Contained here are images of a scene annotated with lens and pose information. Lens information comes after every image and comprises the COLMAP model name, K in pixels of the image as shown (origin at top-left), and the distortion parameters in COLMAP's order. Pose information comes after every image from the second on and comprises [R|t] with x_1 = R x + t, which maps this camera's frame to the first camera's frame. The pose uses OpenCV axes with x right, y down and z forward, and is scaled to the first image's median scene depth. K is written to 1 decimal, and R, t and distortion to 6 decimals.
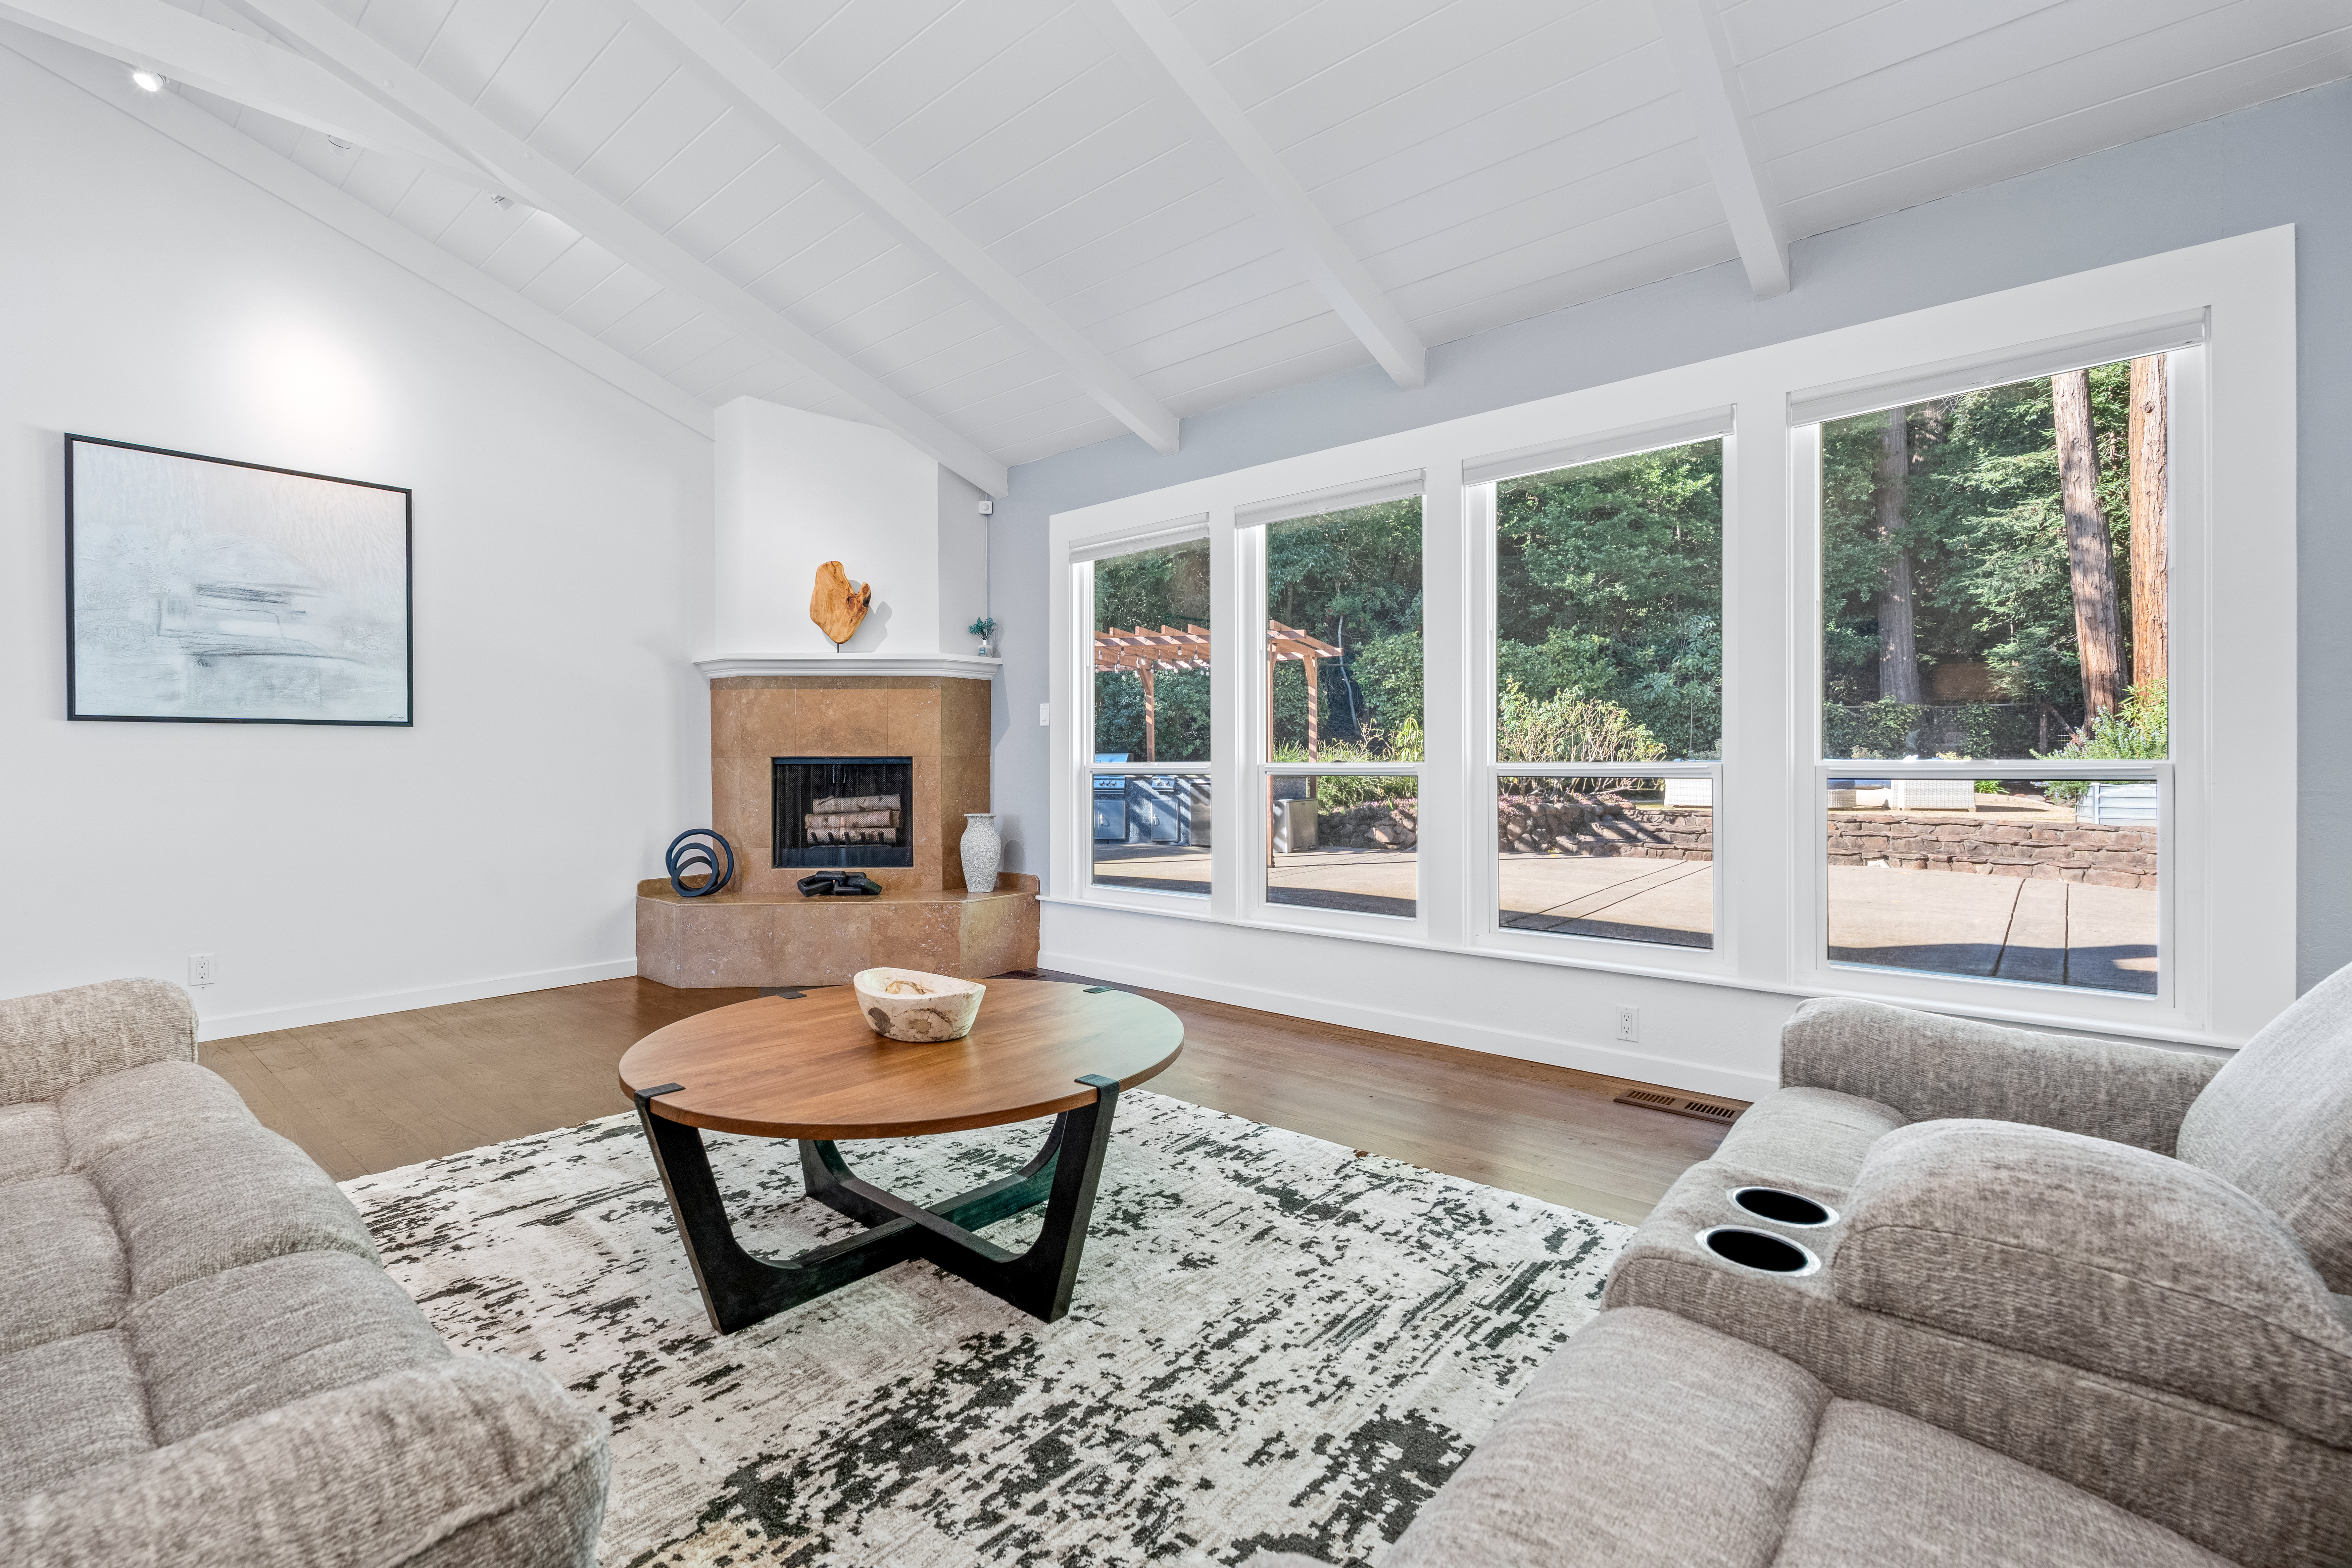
lens RADIAL K [[1026.5, 0, 1177.6], [0, 1026.5, 773.2], [0, 0, 1]] dist [-0.006936, 0.001665]
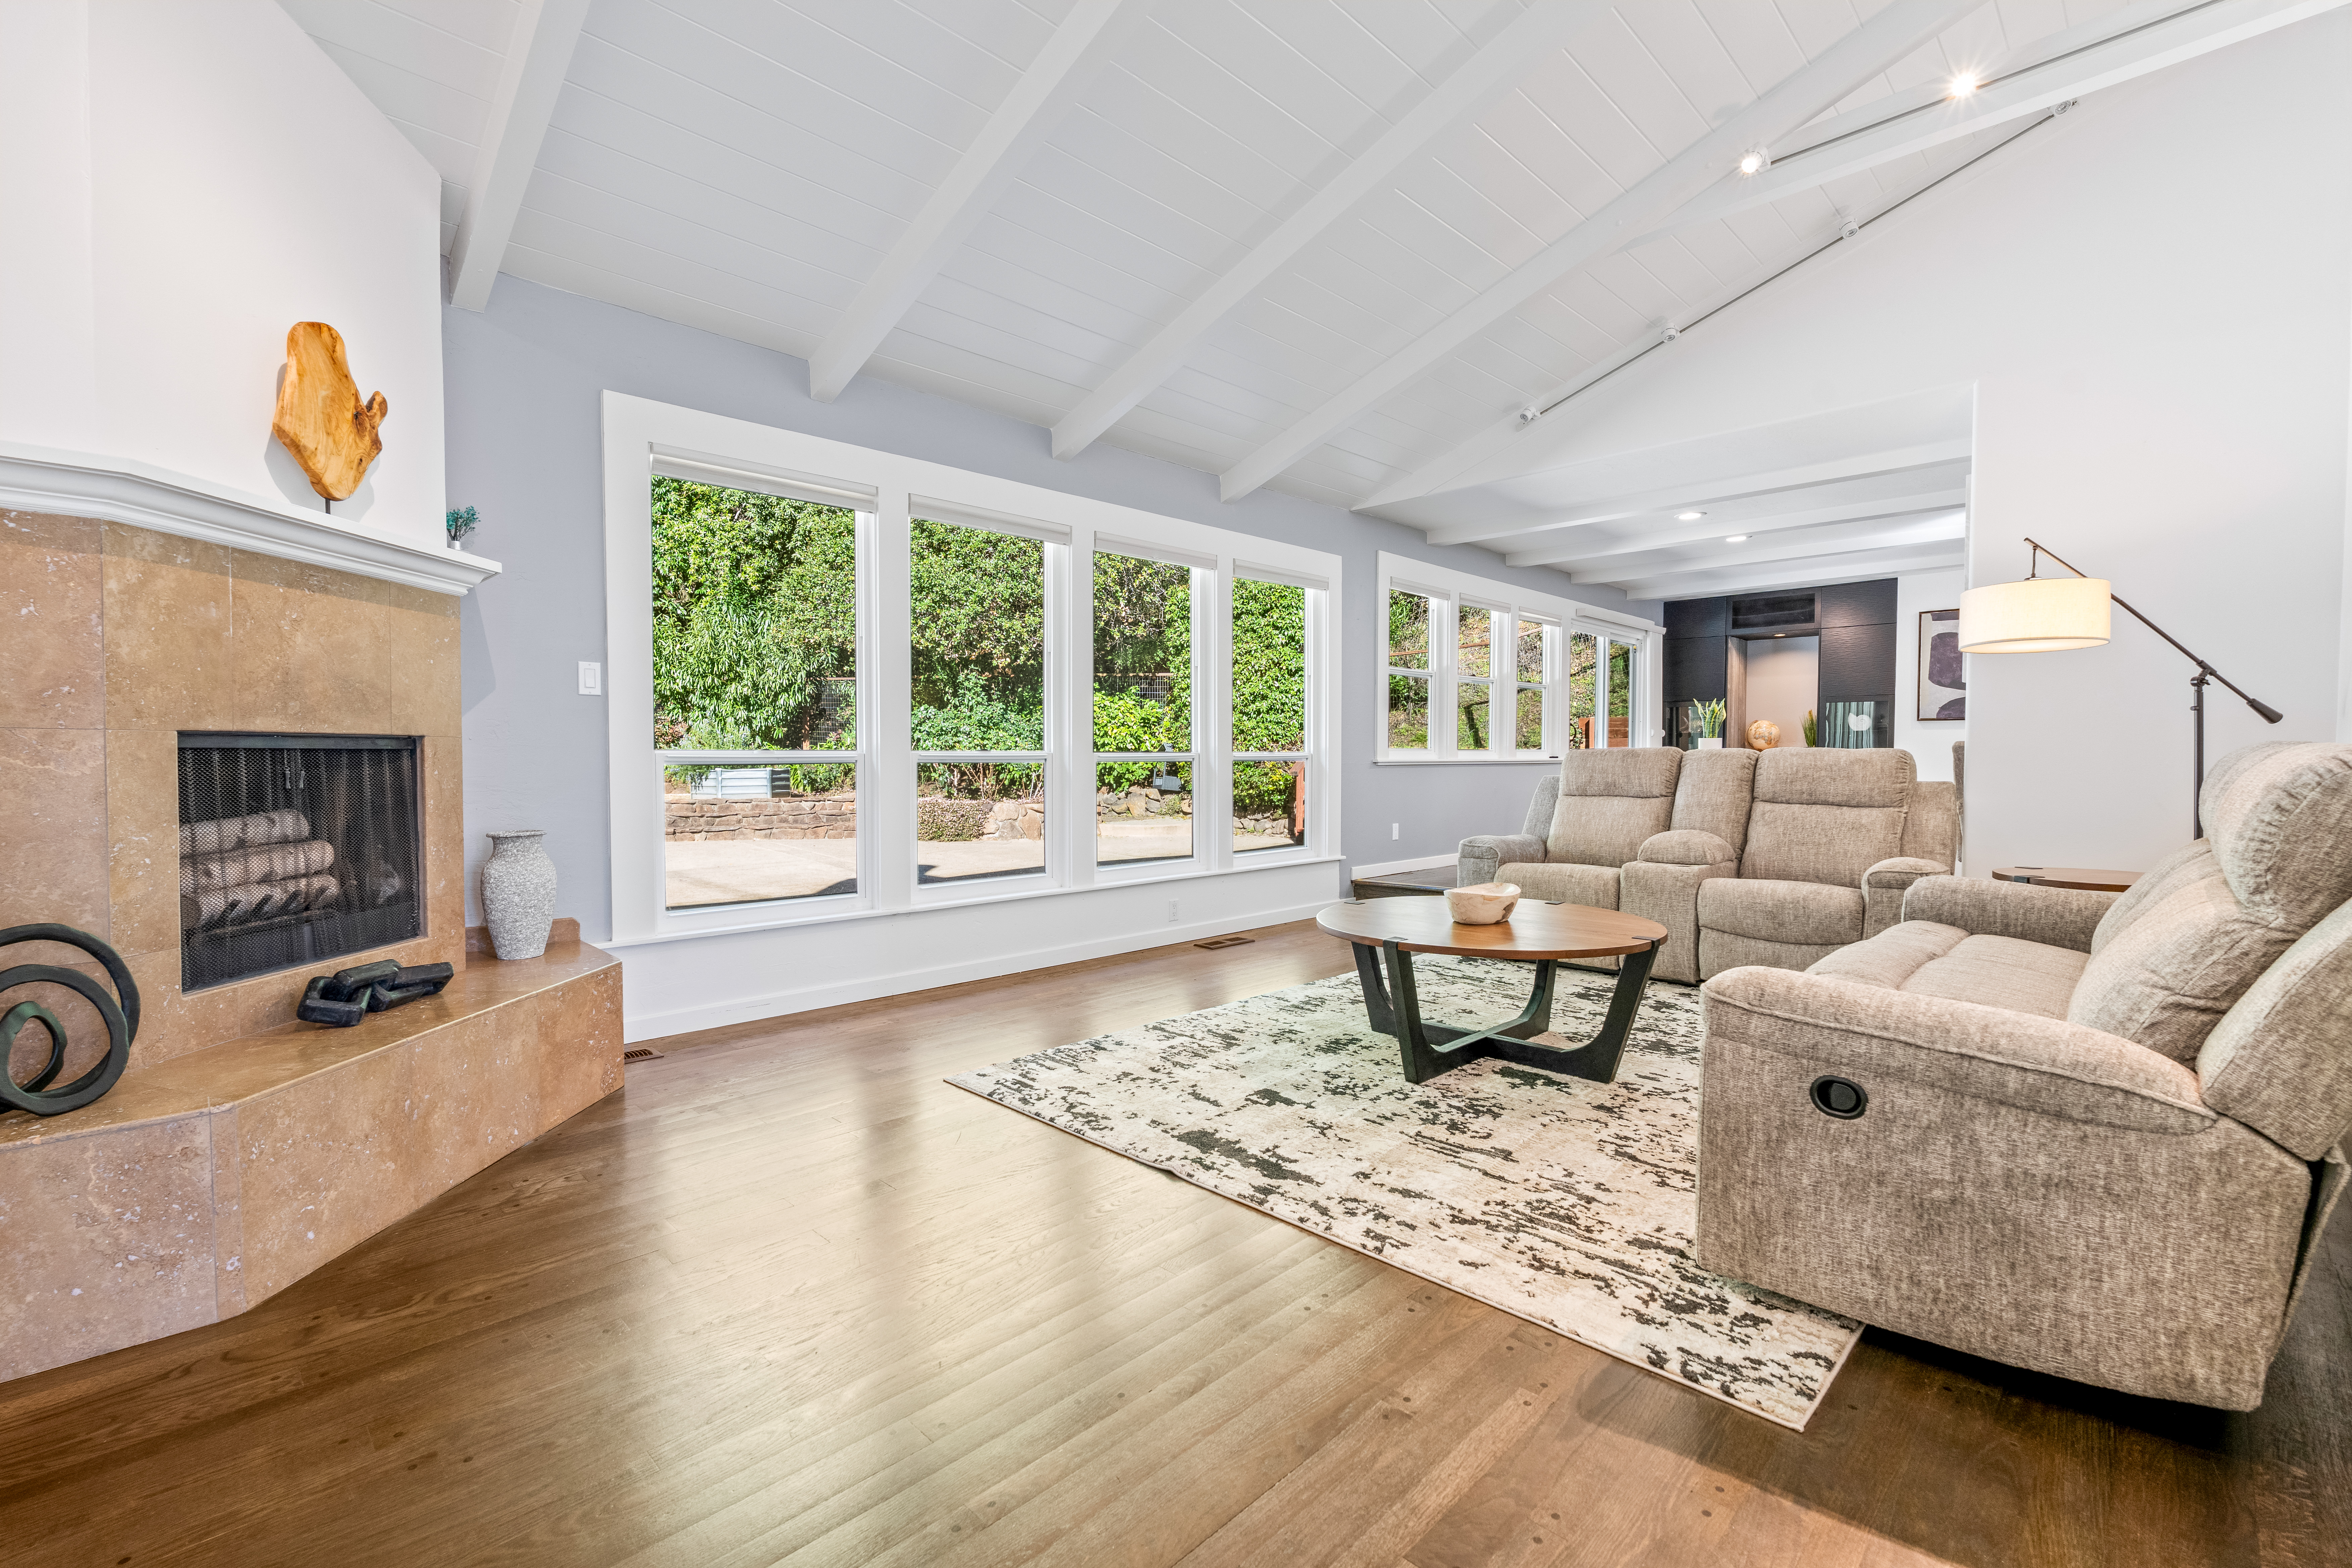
lens RADIAL K [[1026.5, 0, 1174.7], [0, 1026.5, 782.1], [0, 0, 1]] dist [-0.006936, 0.001665]
pose [[0.079850, -0.025703, 0.996475, -1.543992], [0.008733, 0.999647, 0.025086, -0.003380], [-0.996769, 0.006699, 0.080046, 1.113139]]
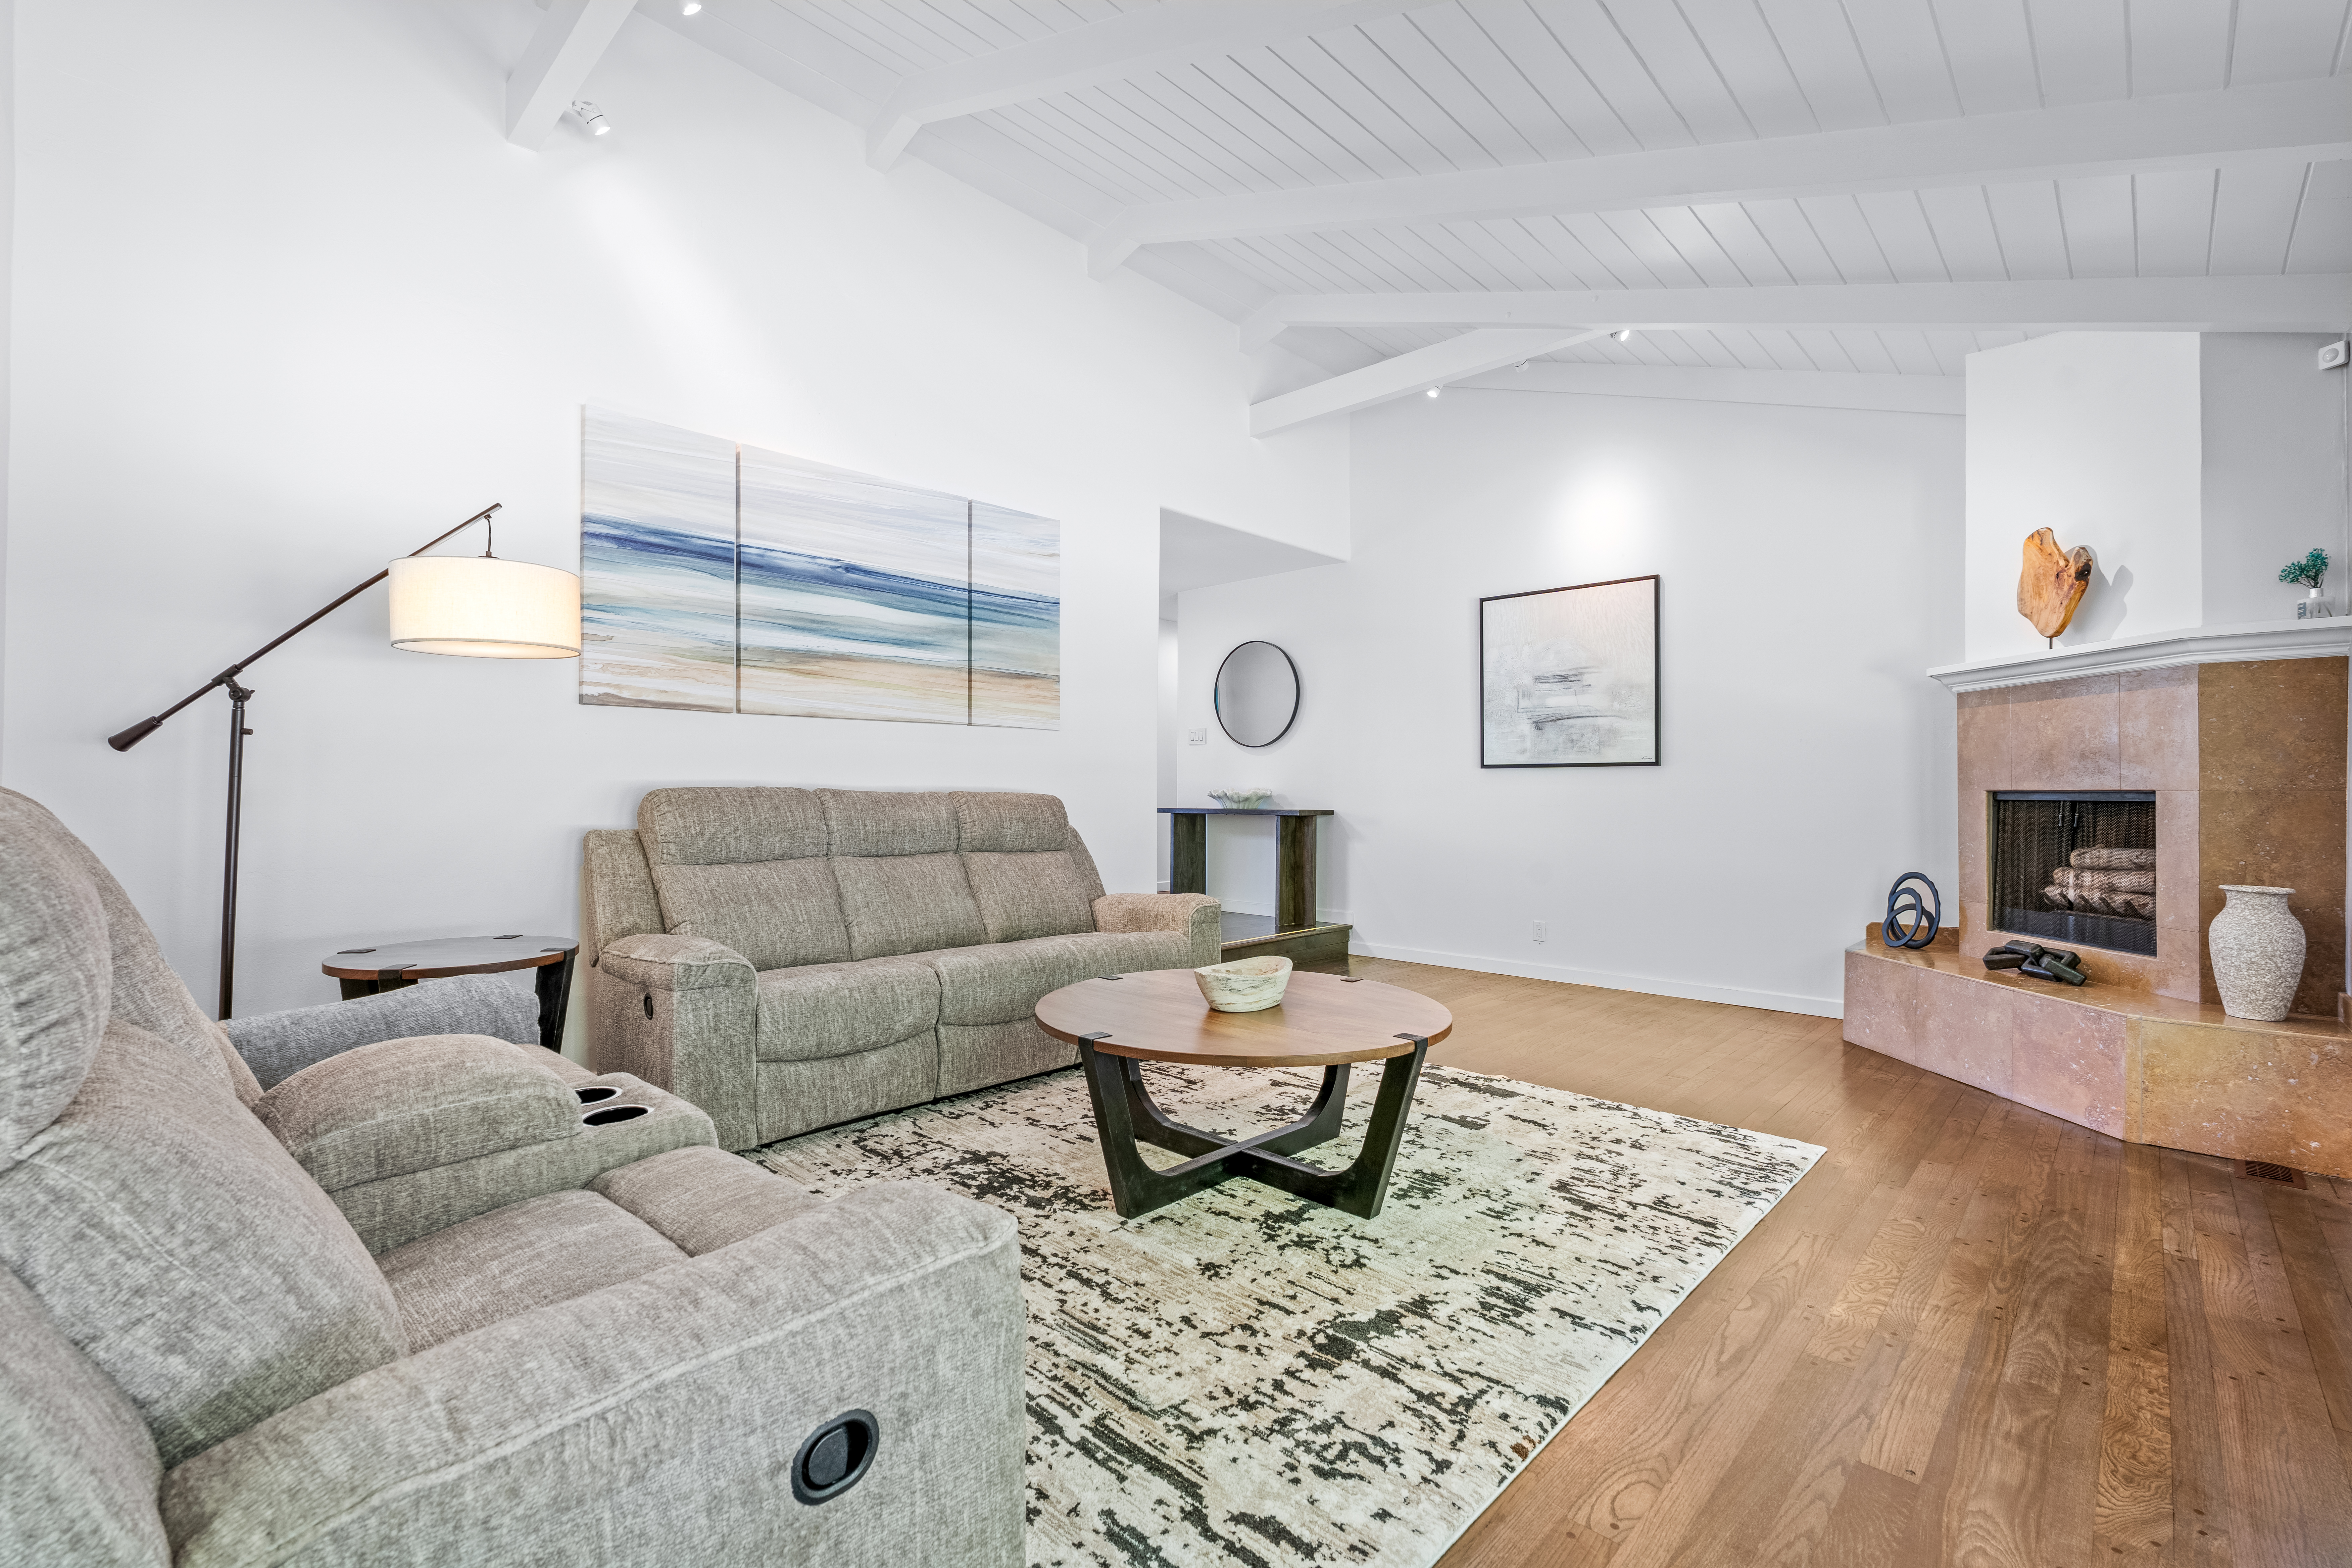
lens RADIAL K [[1026.5, 0, 1179.9], [0, 1026.5, 788.0], [0, 0, 1]] dist [-0.006936, 0.001665]
pose [[-0.053177, -0.001190, -0.998584, 0.863057], [-0.015202, 0.999884, -0.000382, -0.015452], [0.998469, 0.015161, -0.053189, 0.814301]]
